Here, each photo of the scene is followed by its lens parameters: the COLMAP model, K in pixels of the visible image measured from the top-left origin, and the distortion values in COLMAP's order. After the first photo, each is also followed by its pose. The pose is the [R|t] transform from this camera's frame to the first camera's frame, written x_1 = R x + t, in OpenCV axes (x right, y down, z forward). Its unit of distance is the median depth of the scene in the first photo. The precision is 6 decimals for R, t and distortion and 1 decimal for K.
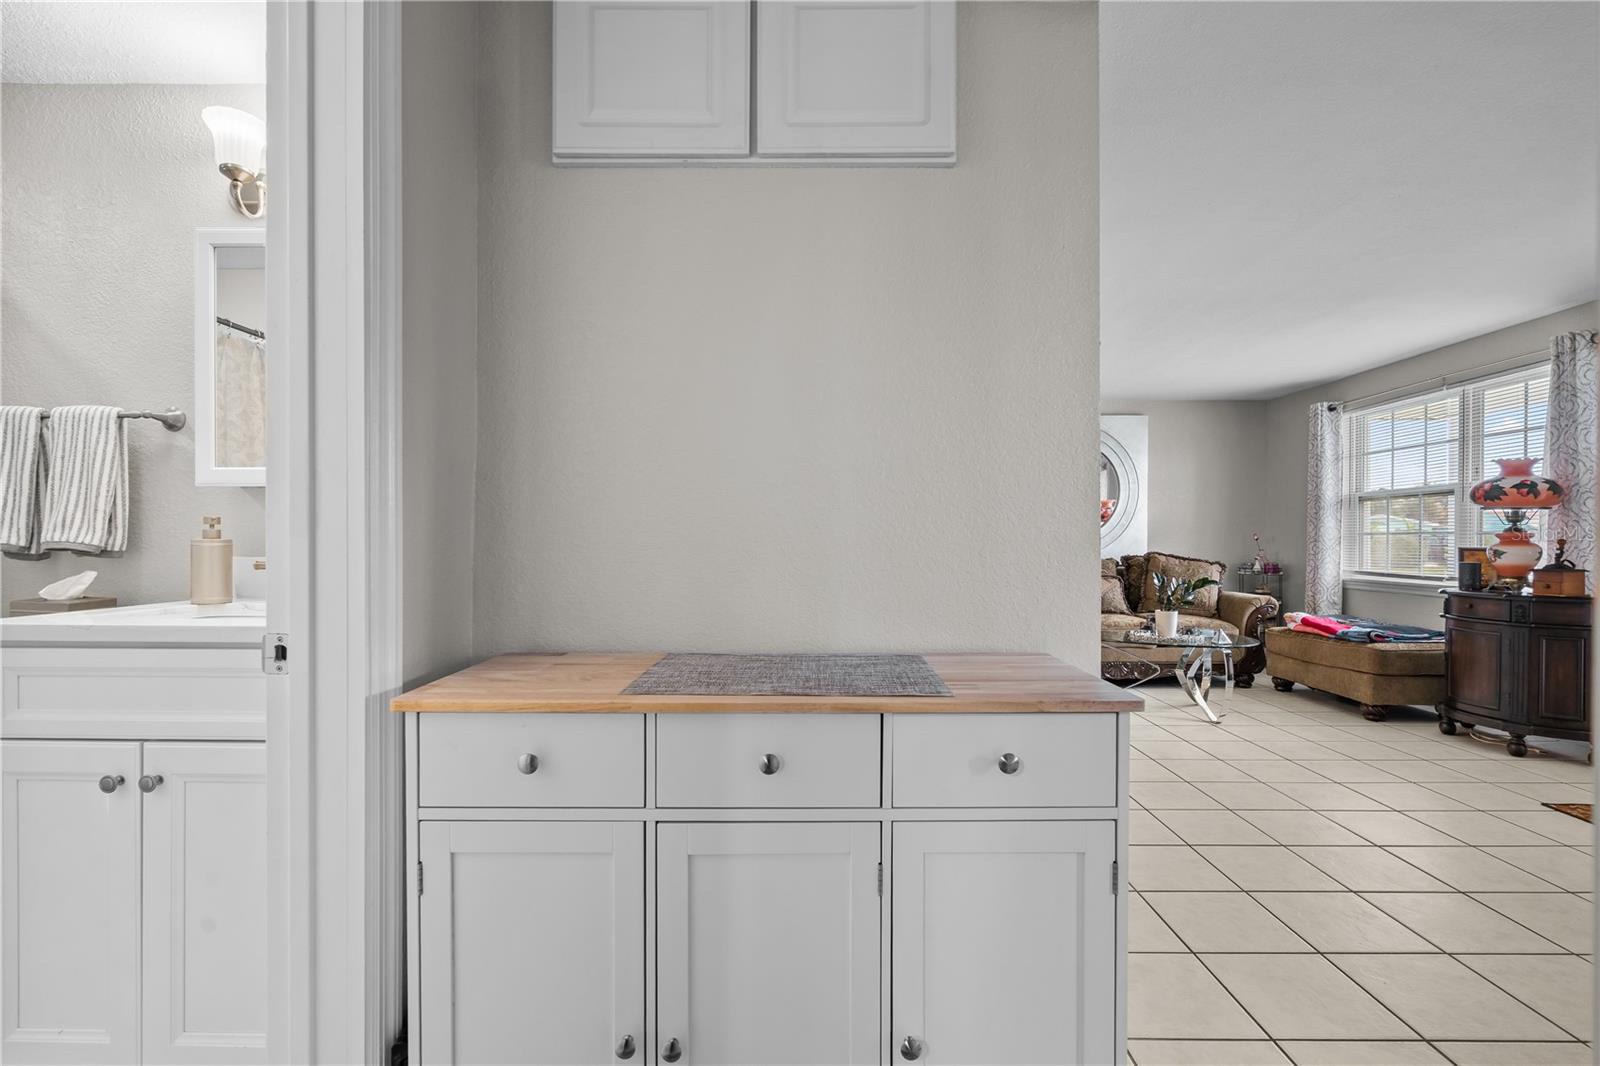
lens RADIAL K [[731.8, 0, 800.4], [0, 731.8, 540.0], [0, 0, 1]] dist [-0.005993, 0.003662]
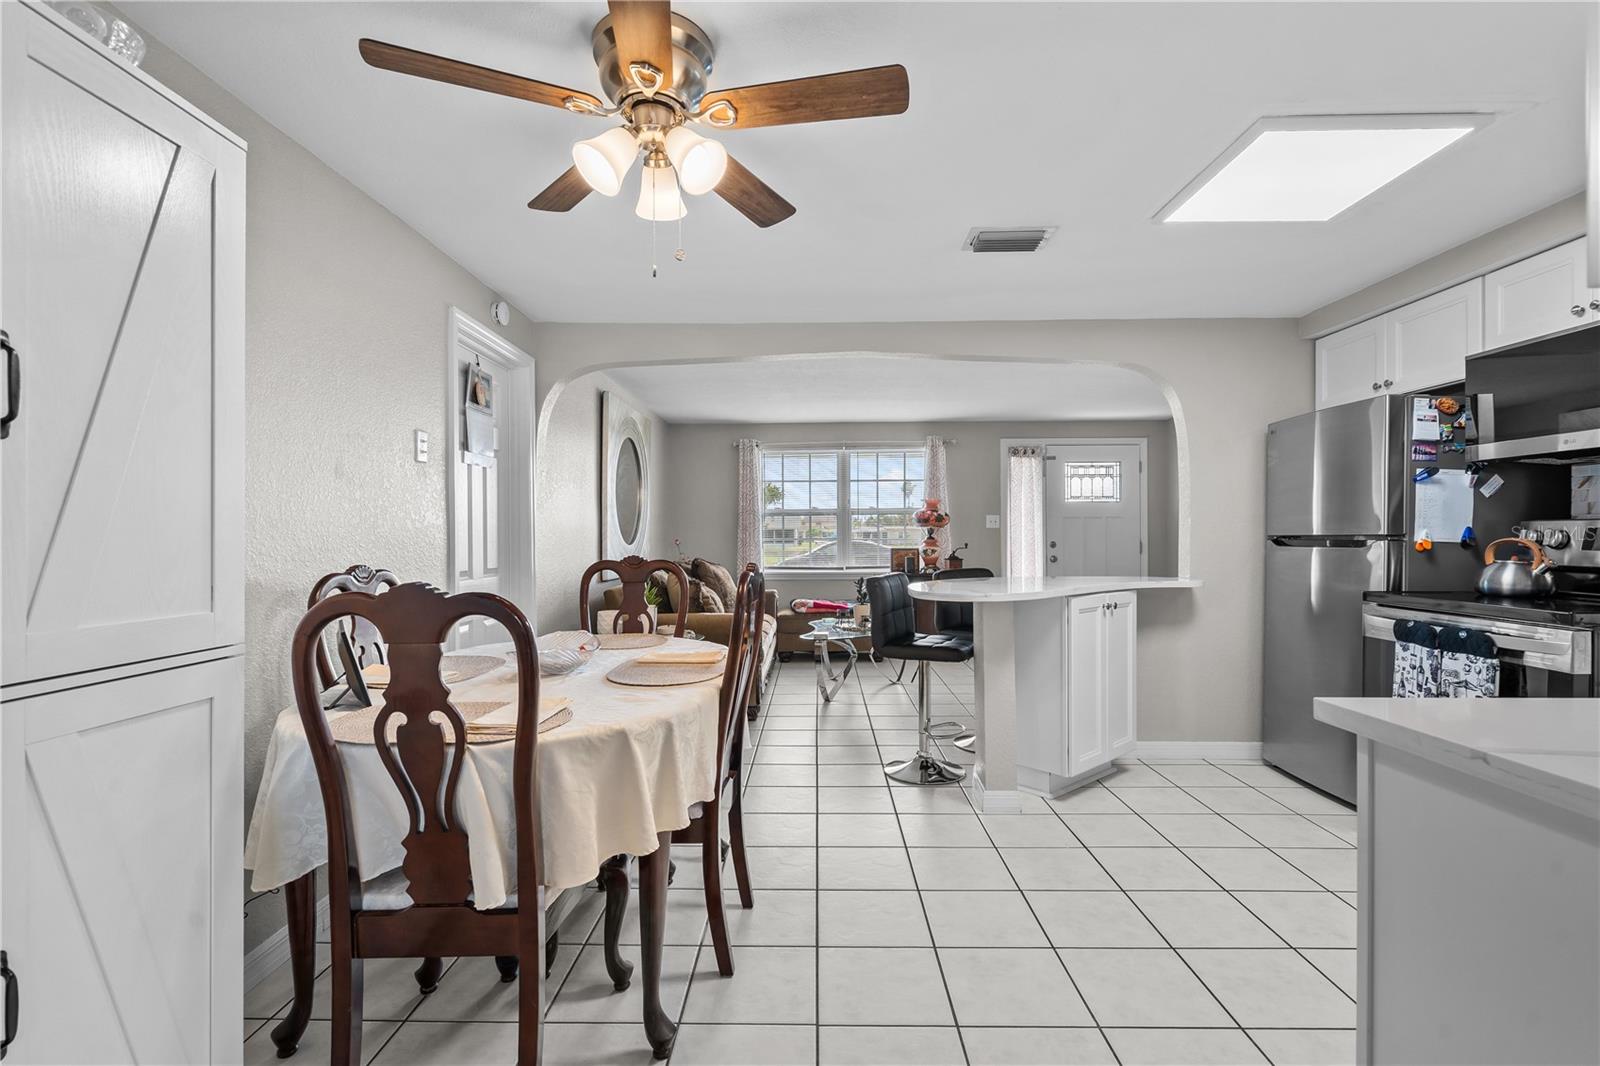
lens RADIAL K [[731.8, 0, 800.5], [0, 731.8, 537.2], [0, 0, 1]] dist [-0.005993, 0.003662]
pose [[0.008556, -0.003522, 0.999957, -0.775590], [0.006586, 0.999972, 0.003466, -0.022443], [-0.999942, 0.006556, 0.008579, 1.168850]]
